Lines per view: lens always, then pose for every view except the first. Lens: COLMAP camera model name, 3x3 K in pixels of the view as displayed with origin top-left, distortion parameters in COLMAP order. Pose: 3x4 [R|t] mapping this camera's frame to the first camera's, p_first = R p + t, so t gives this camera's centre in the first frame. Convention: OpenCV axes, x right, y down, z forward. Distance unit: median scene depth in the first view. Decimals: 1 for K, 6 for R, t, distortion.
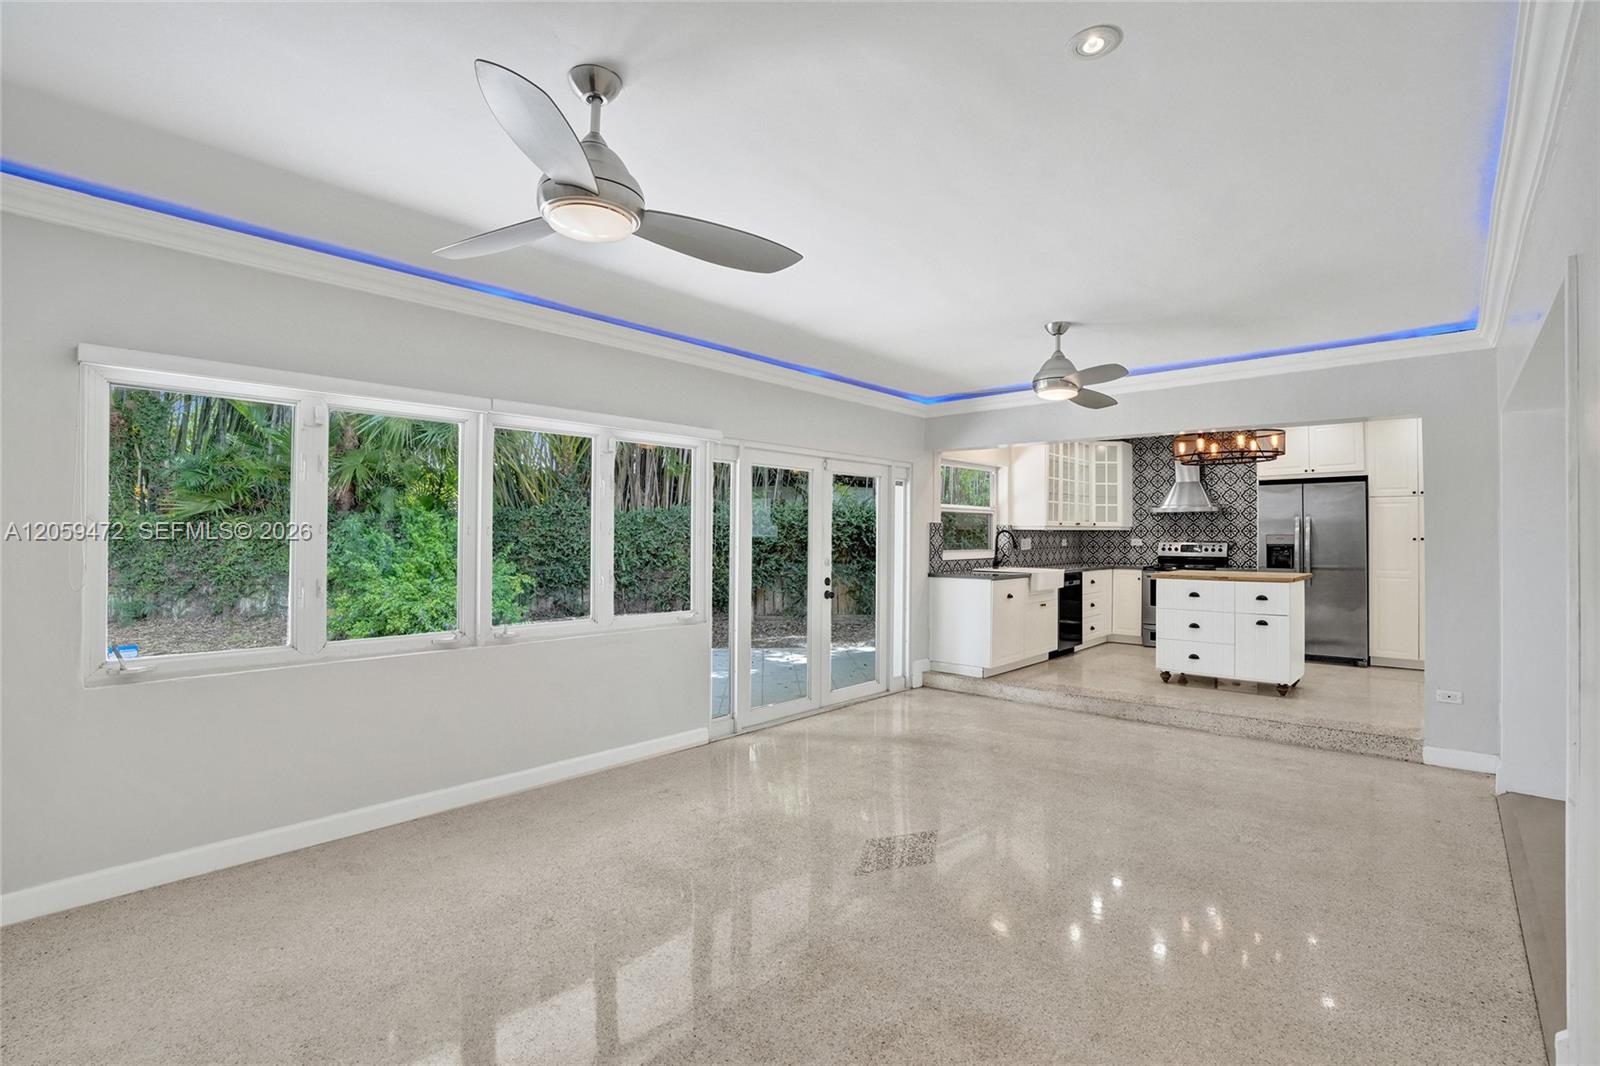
lens RADIAL K [[740.7, 0, 808.3], [0, 740.7, 529.7], [0, 0, 1]] dist [-0.076668, 0.034007]
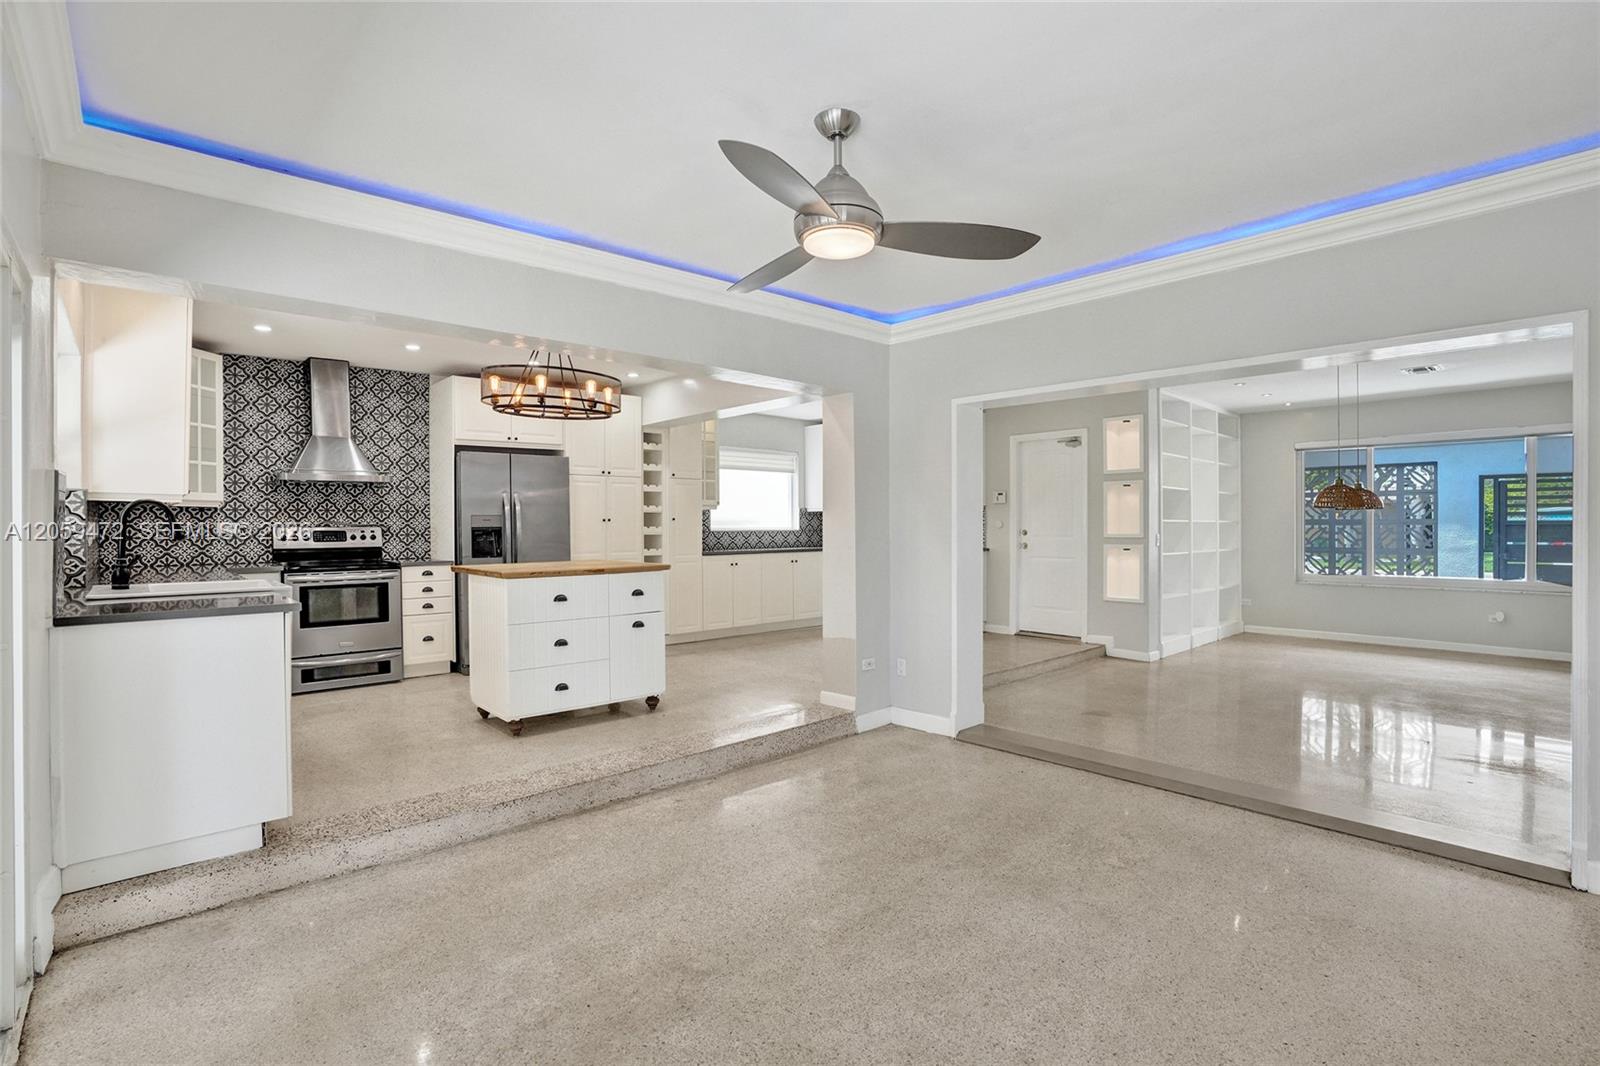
lens RADIAL K [[748.2, 0, 806.1], [0, 748.2, 530.3], [0, 0, 1]] dist [-0.071496, 0.027794]
pose [[0.090945, -0.012091, 0.995783, -0.135620], [-0.002353, 0.999921, 0.012356, 0.013673], [-0.995853, -0.003466, 0.090909, 0.621750]]
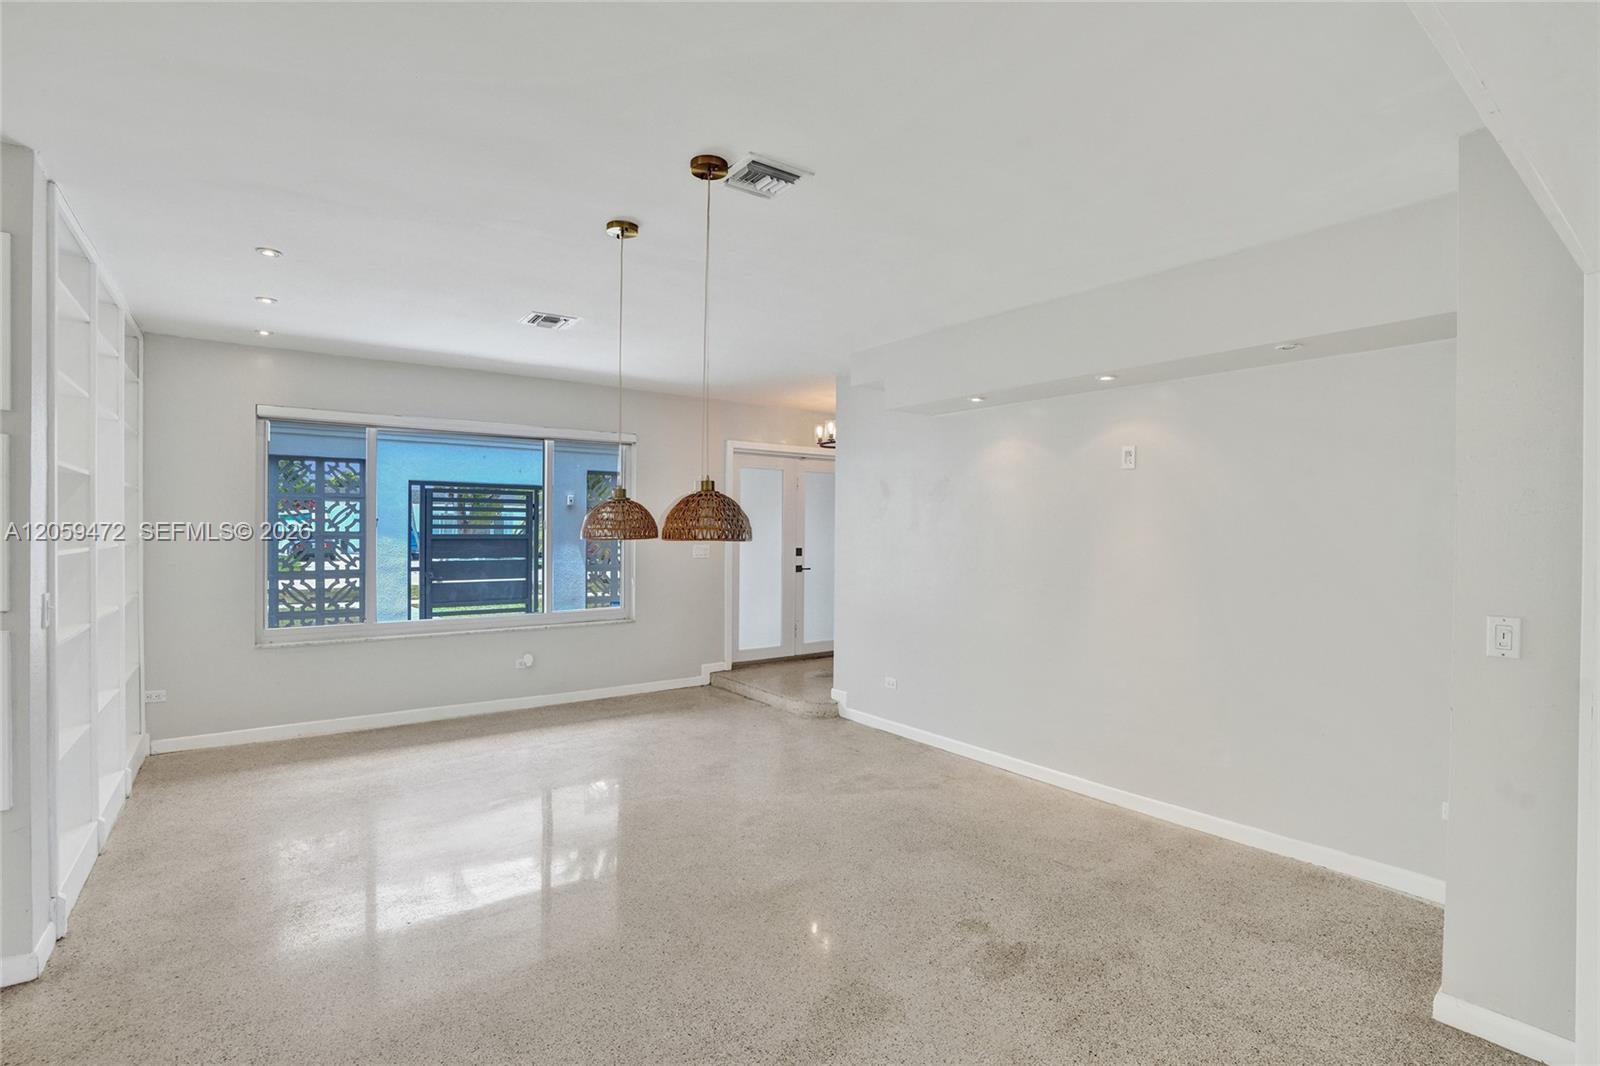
lens RADIAL K [[748.2, 0, 806.1], [0, 748.2, 530.3], [0, 0, 1]] dist [-0.071496, 0.027794]
pose [[-0.980986, -0.014761, 0.193518, 0.505366], [-0.015080, 0.999886, -0.000180, -0.006301], [-0.193493, -0.003094, -0.981097, 0.496187]]
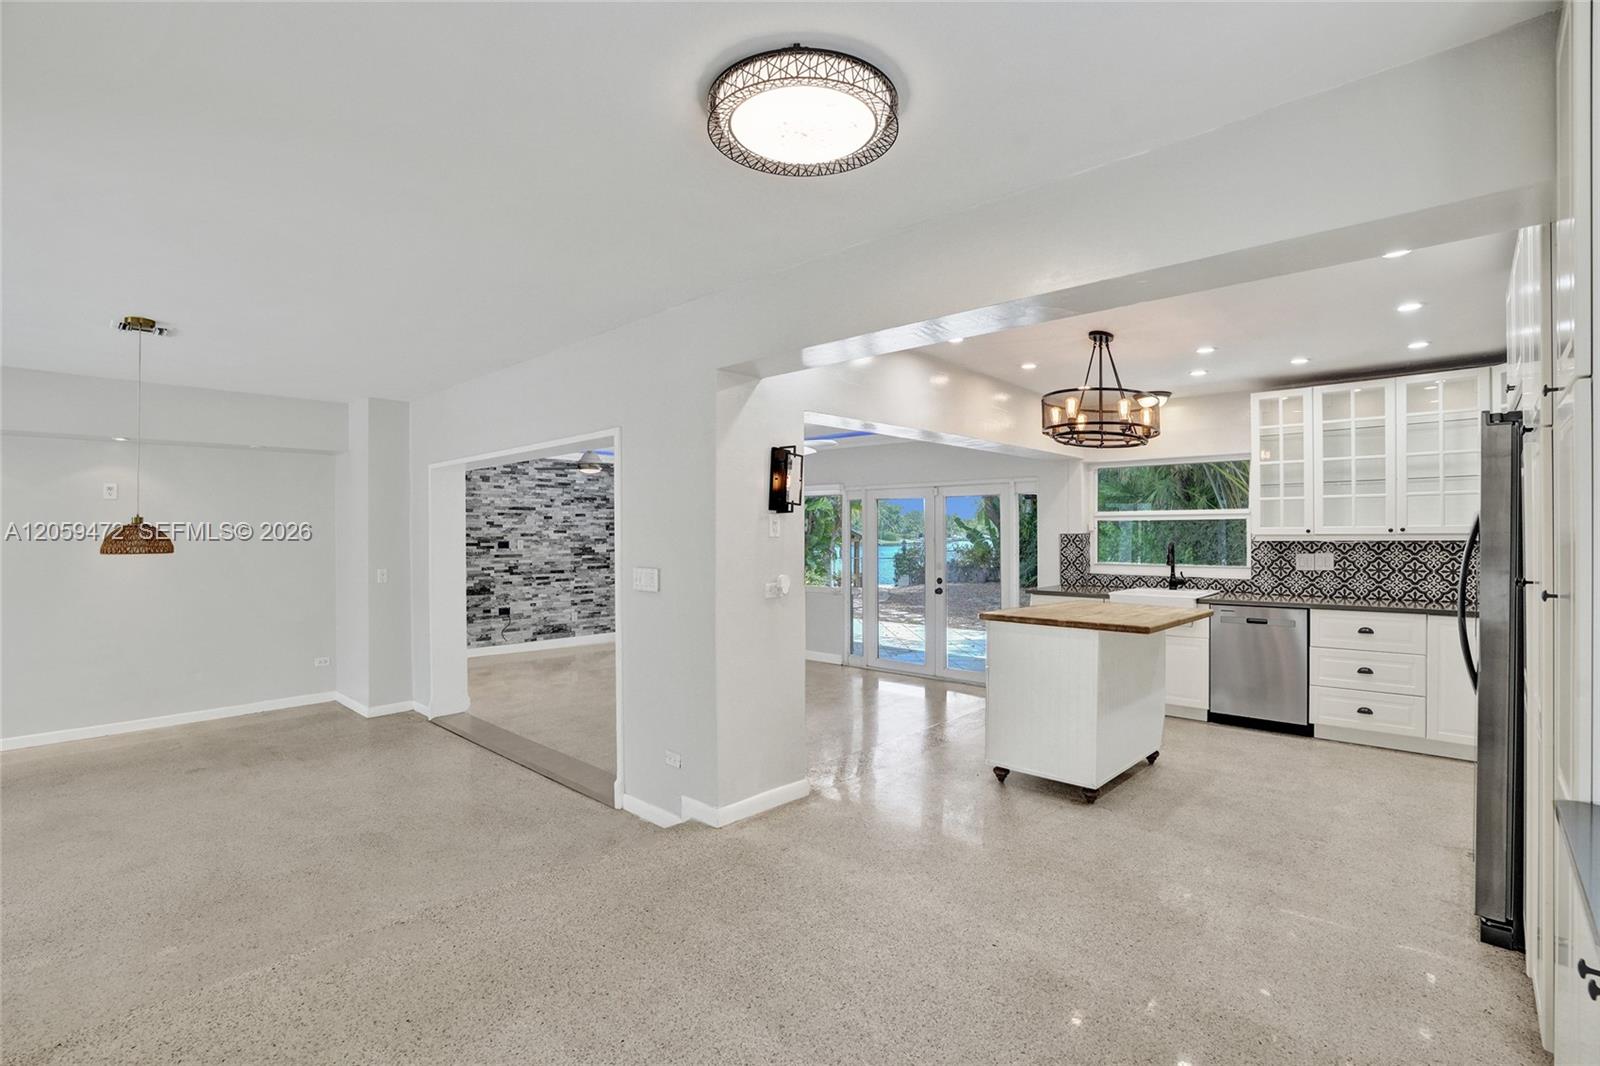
lens RADIAL K [[748.2, 0, 806.1], [0, 748.2, 530.3], [0, 0, 1]] dist [-0.071496, 0.027794]
pose [[-0.022462, -0.007386, -0.999720, 1.158991], [0.009713, 0.999924, -0.007606, -0.009610], [0.999701, -0.009881, -0.022389, 0.685095]]
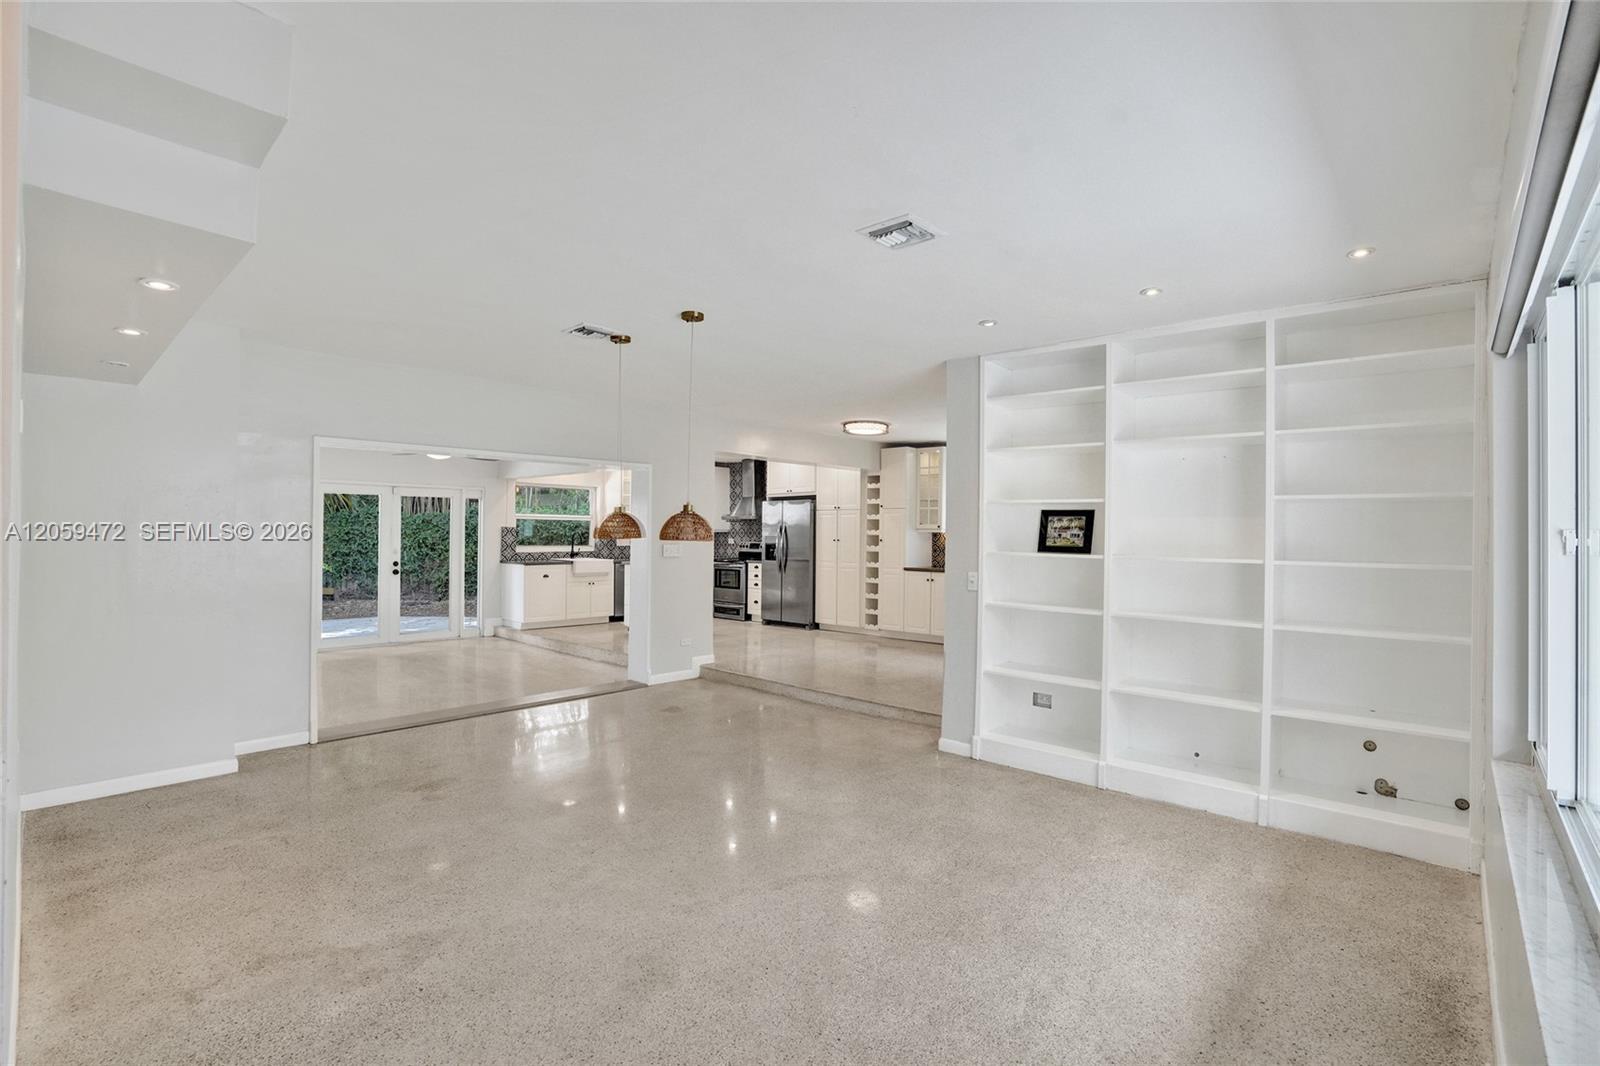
lens RADIAL K [[740.7, 0, 808.3], [0, 740.7, 529.7], [0, 0, 1]] dist [-0.076668, 0.034007]
pose [[0.999980, 0.006305, -0.000496, 0.786440], [-0.006304, 0.999977, 0.002405, -0.010817], [0.000511, -0.002402, 0.999997, -0.480006]]
